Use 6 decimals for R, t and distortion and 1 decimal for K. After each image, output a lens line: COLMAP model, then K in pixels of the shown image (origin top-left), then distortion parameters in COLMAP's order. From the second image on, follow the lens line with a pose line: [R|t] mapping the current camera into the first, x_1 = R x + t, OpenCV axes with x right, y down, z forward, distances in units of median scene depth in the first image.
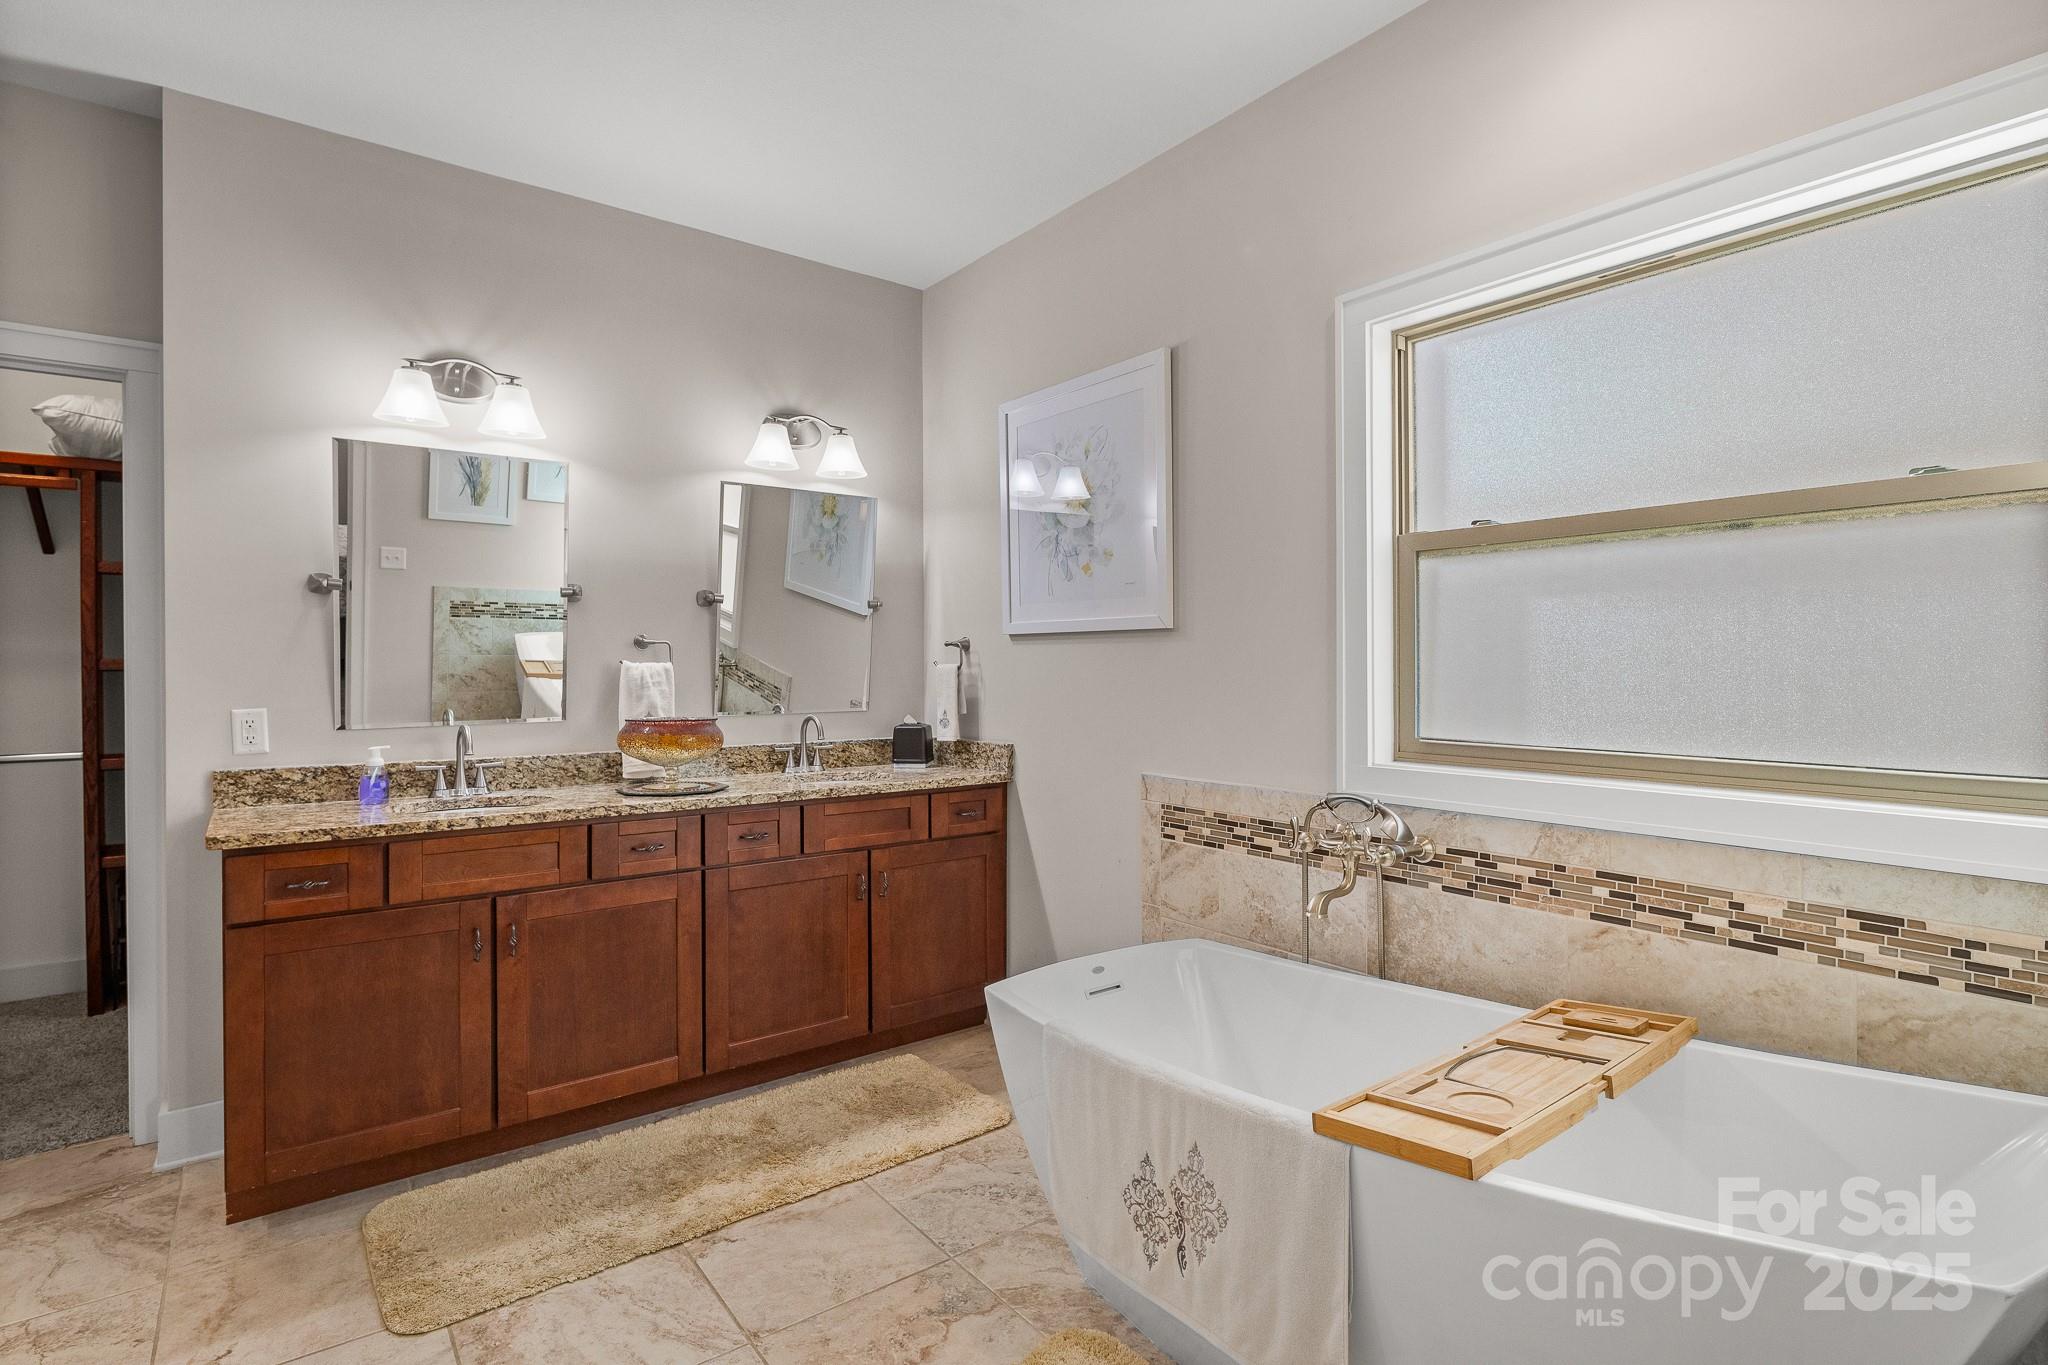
lens RADIAL K [[997.2, 0, 1013.5], [0, 997.2, 661.2], [0, 0, 1]] dist [0.003422, -0.000822]
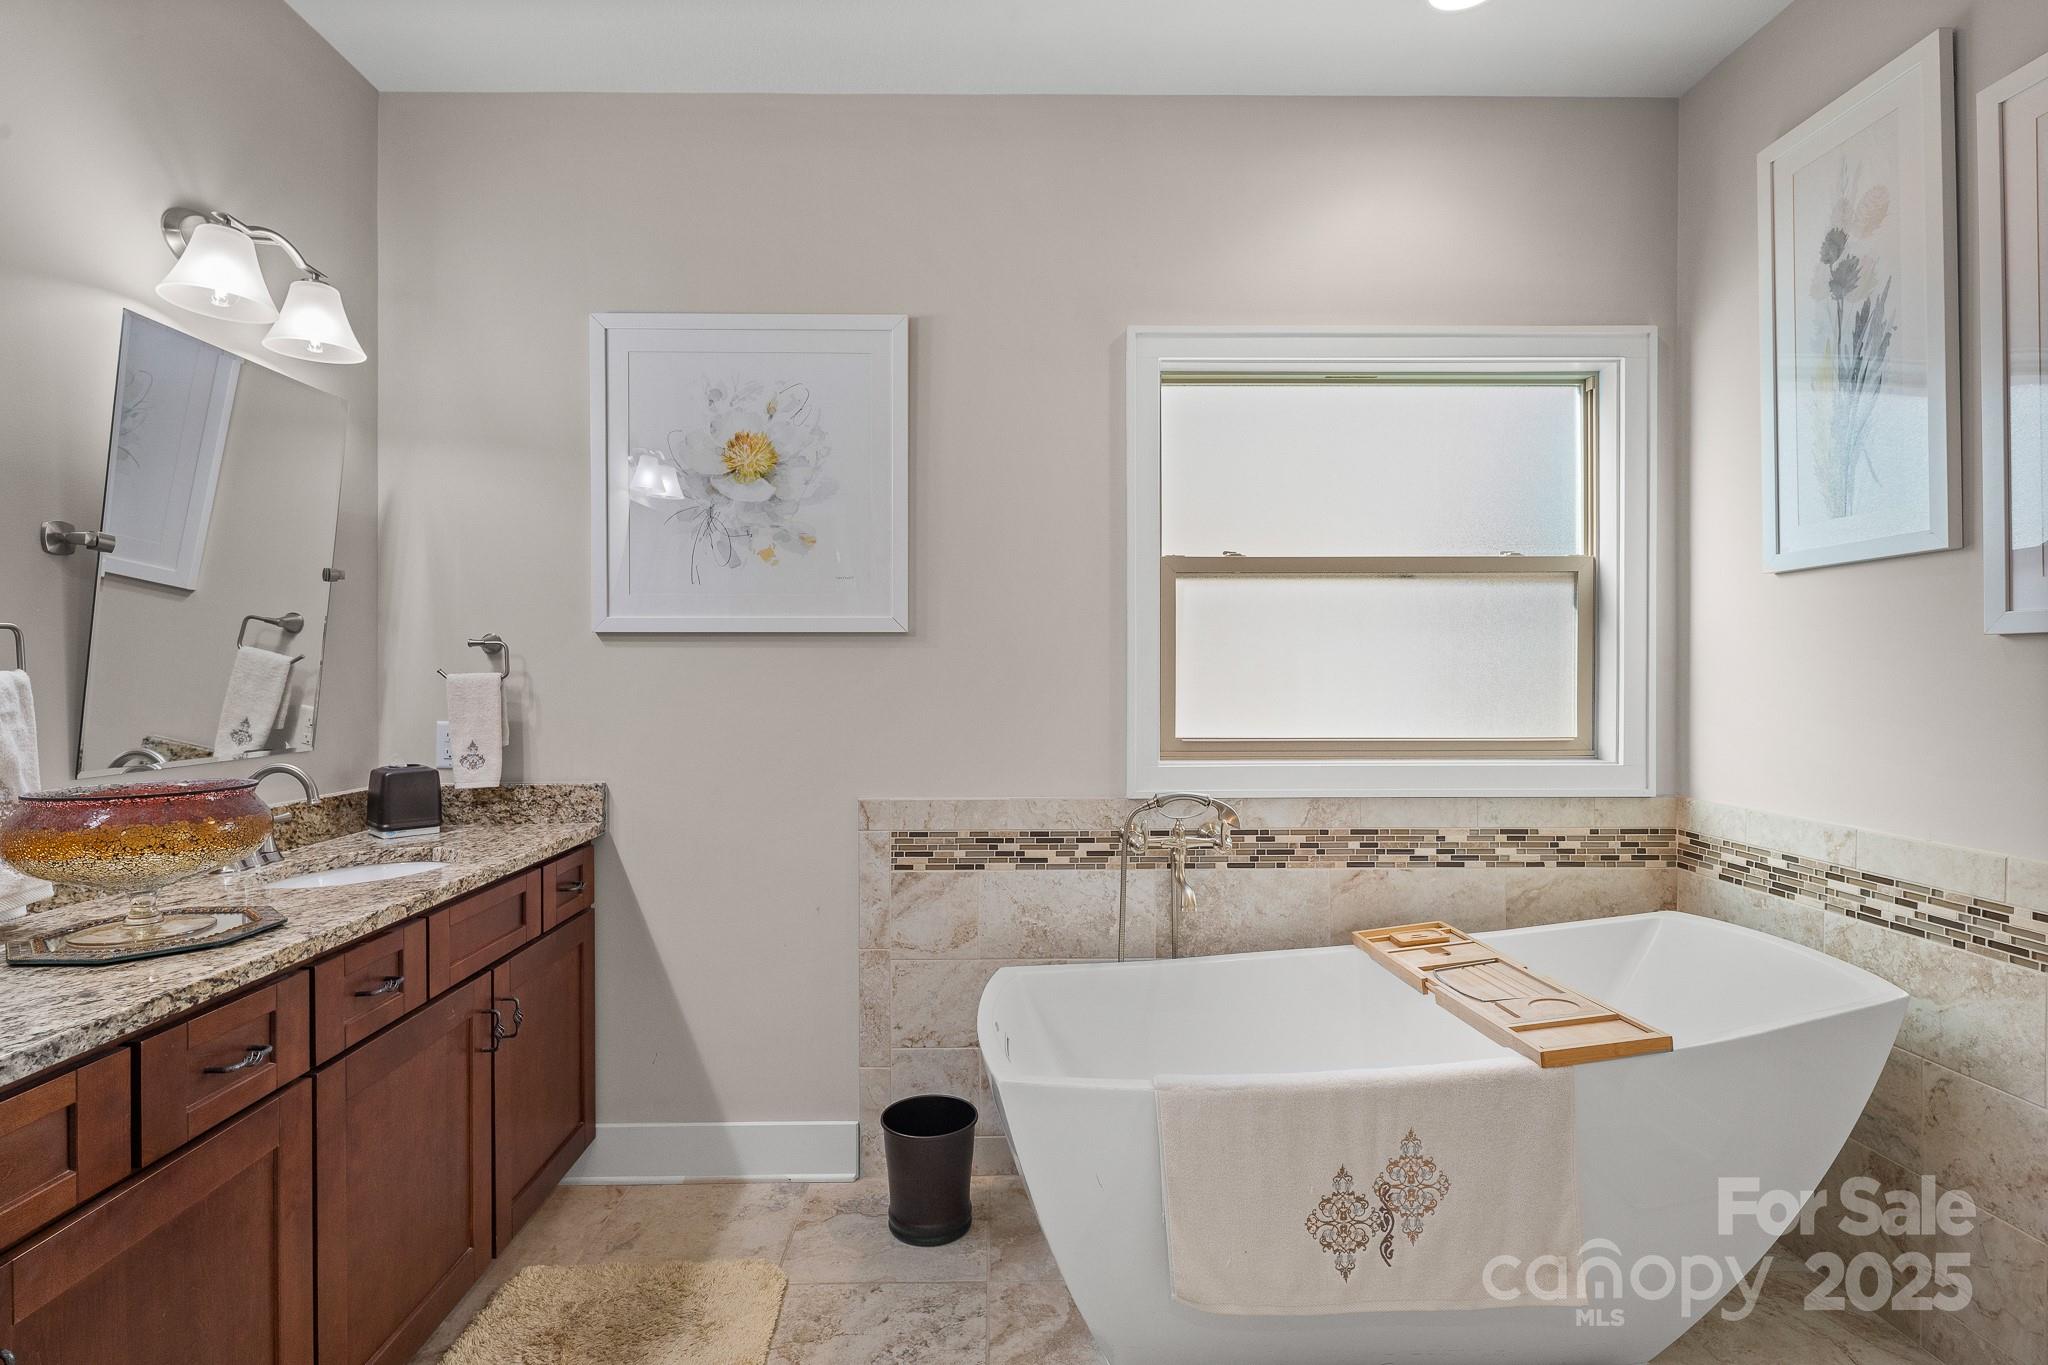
lens RADIAL K [[1012.2, 0, 974.6], [0, 1012.2, 670.9], [0, 0, 1]] dist [0.007784, 0.000346]
pose [[0.590516, 0.001336, 0.807025, -0.652174], [-0.000874, 0.999999, -0.001015, 0.002533], [-0.807026, -0.000106, 0.590517, 0.510130]]
